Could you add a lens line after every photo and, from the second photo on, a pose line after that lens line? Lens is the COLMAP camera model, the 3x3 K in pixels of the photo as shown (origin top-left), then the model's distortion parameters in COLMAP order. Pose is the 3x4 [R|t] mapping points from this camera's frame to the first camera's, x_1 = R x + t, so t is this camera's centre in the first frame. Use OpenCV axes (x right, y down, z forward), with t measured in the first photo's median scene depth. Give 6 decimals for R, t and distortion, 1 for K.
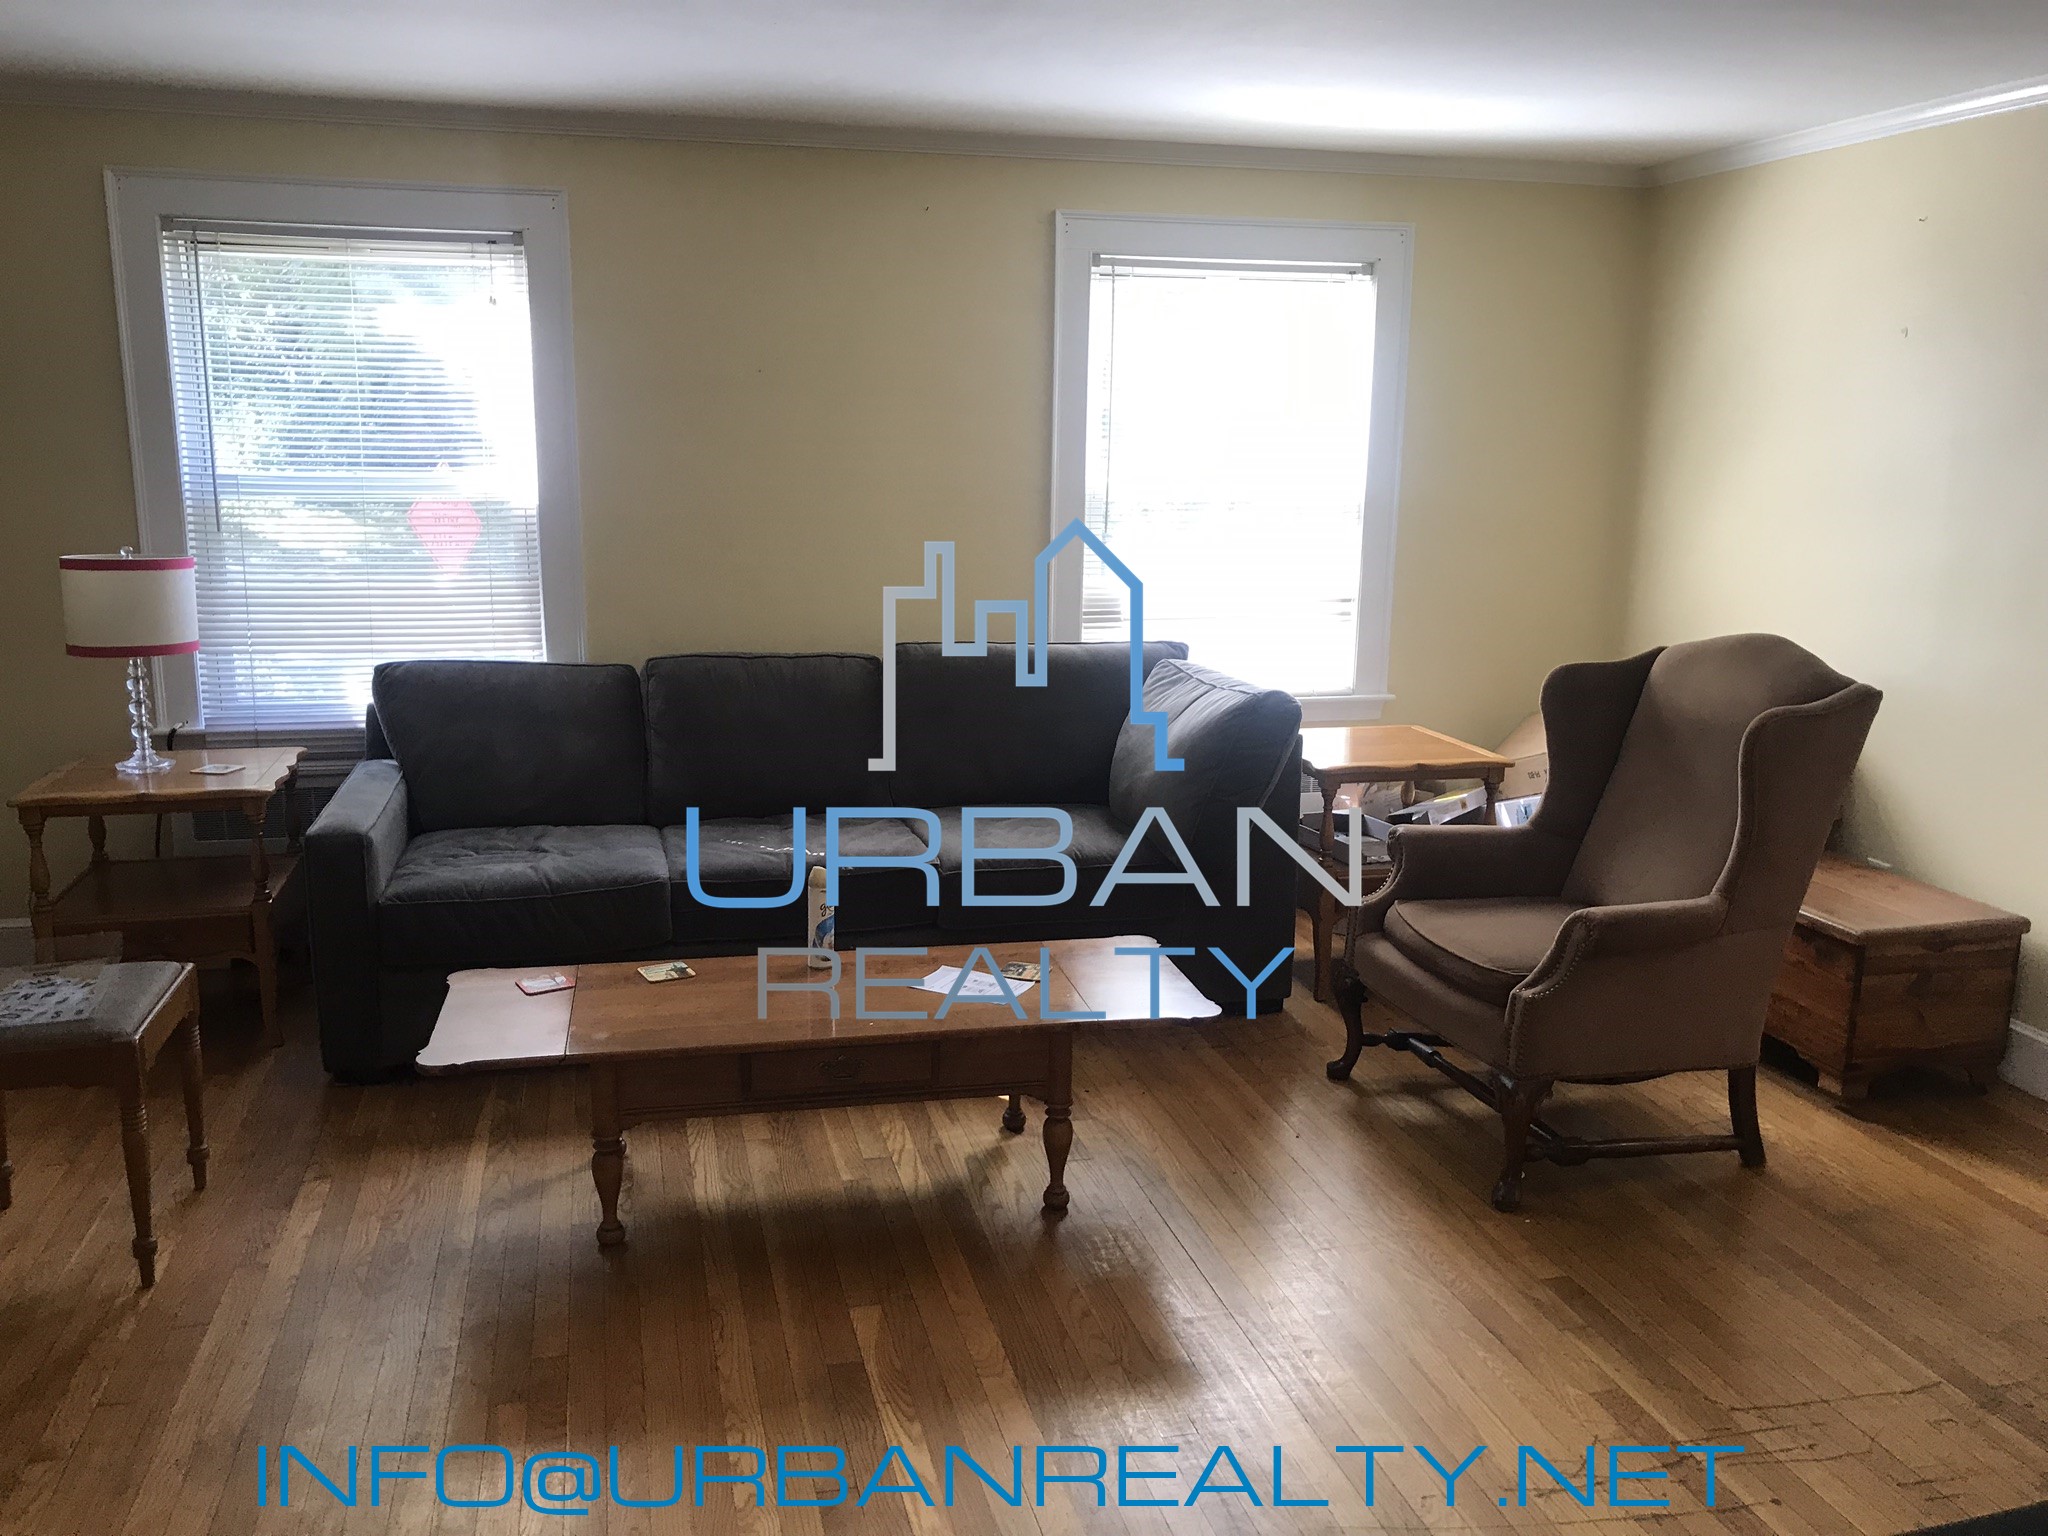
lens RADIAL K [[1724.3, 0, 1019.3], [0, 1724.3, 748.0], [0, 0, 1]] dist [0.016142, 0.003953]
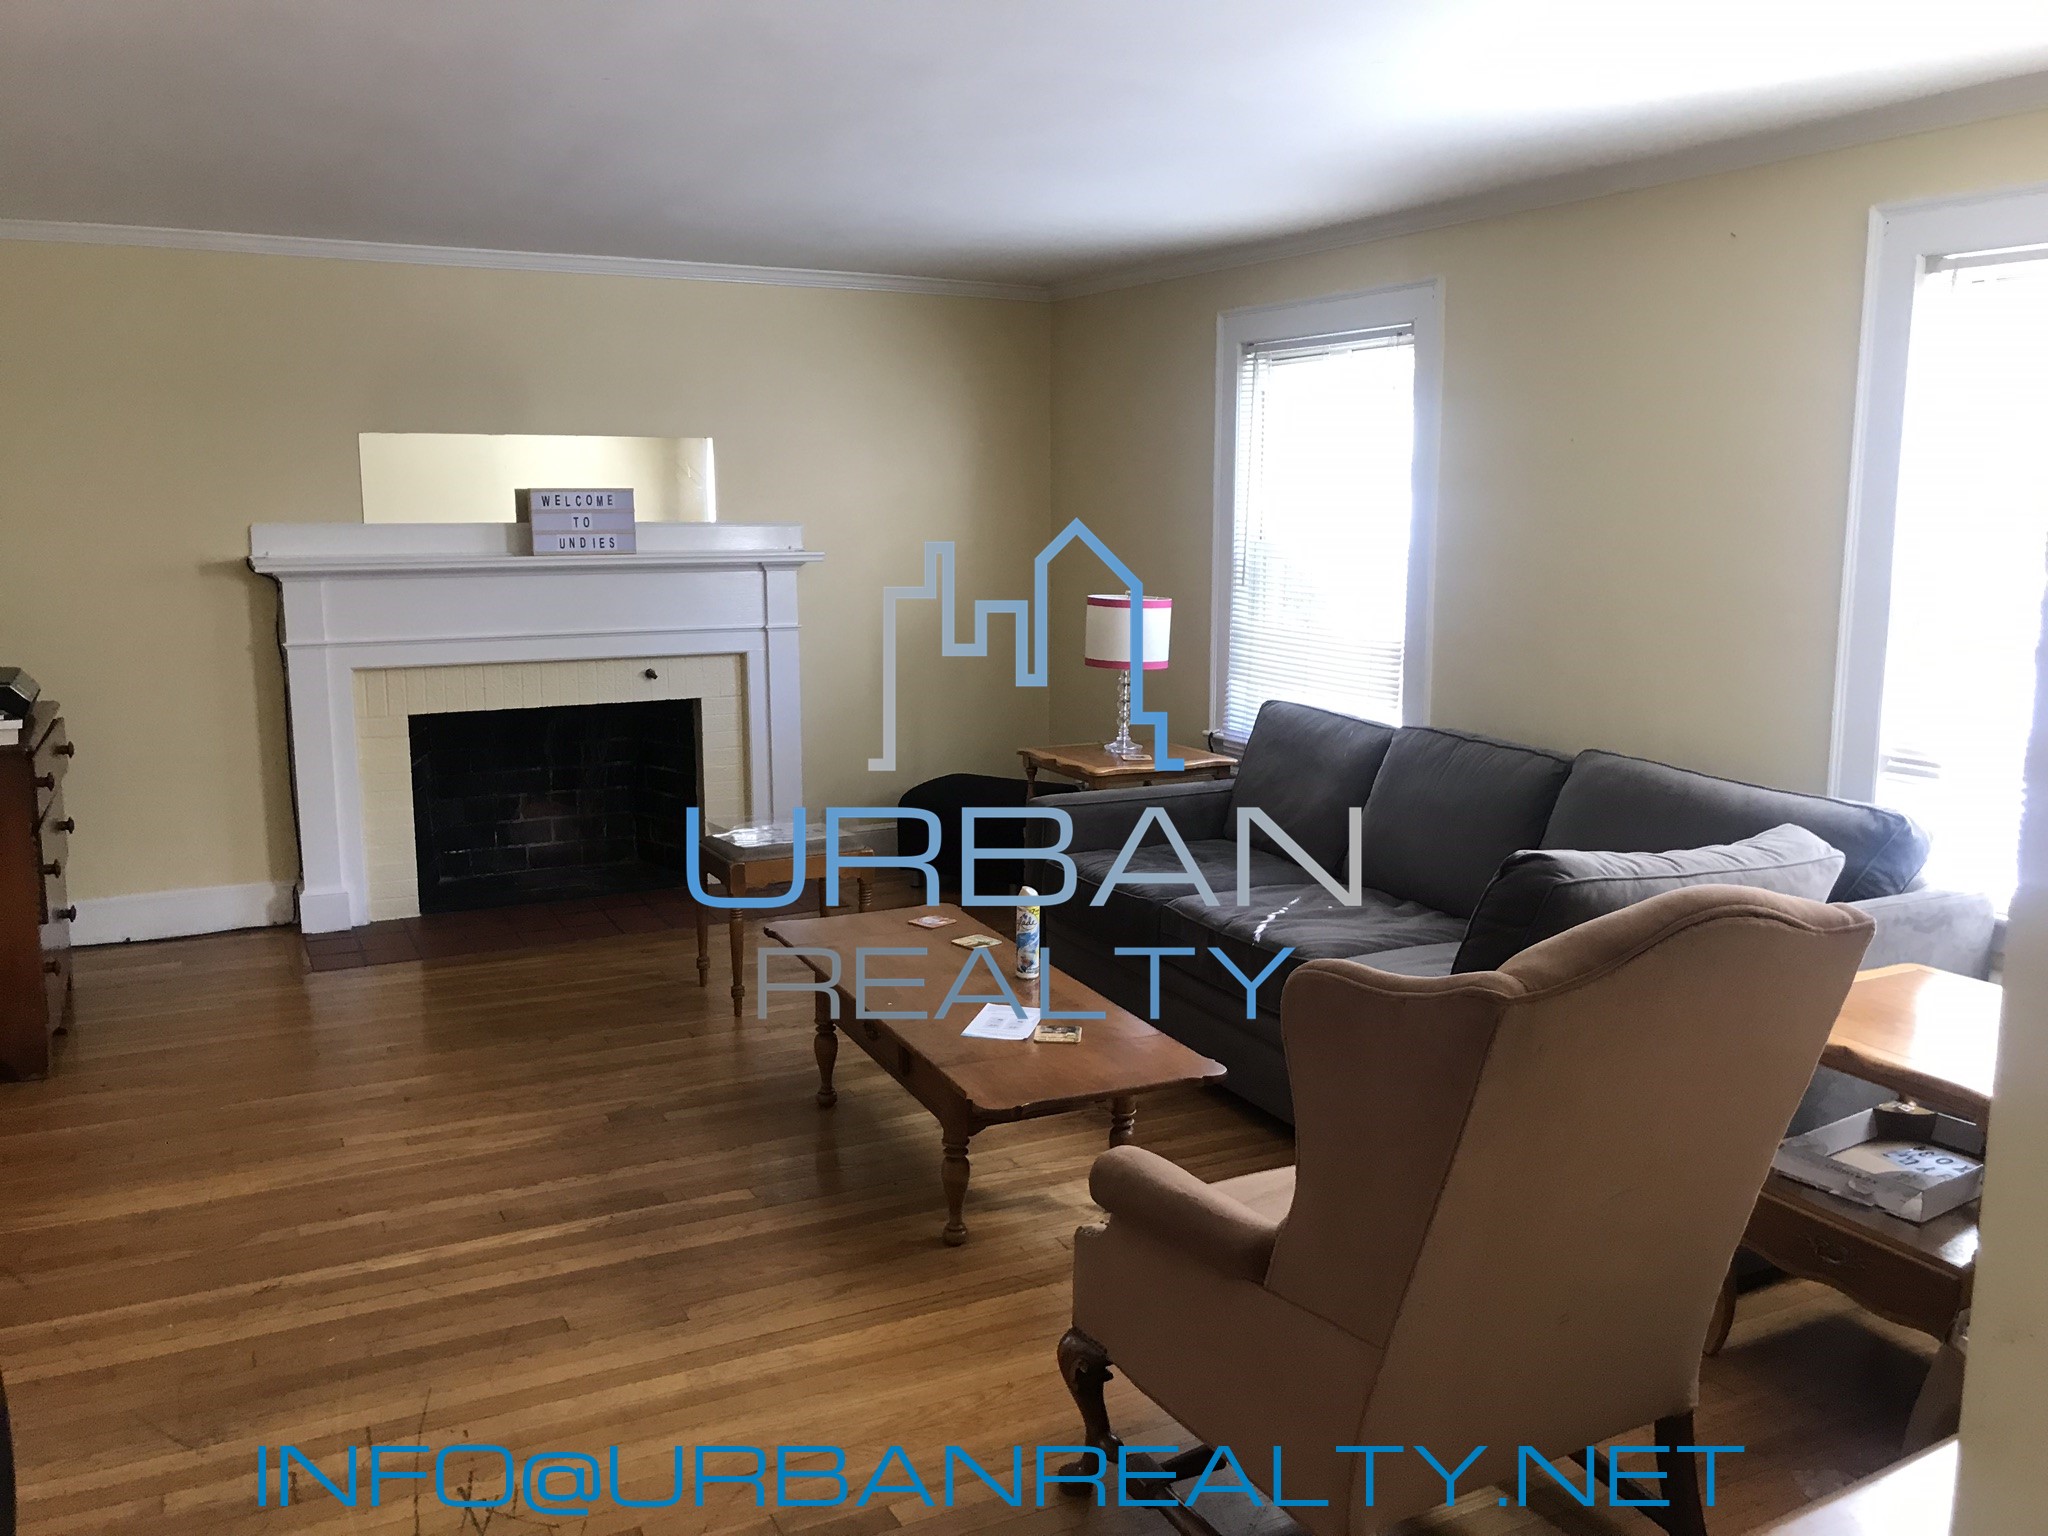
lens RADIAL K [[1724.3, 0, 1026.7], [0, 1724.3, 766.4], [0, 0, 1]] dist [0.016142, 0.003953]
pose [[0.218609, 0.144730, -0.965020, 0.748071], [-0.184528, 0.977228, 0.104760, -0.097846], [0.958206, 0.155172, 0.240338, 0.561930]]
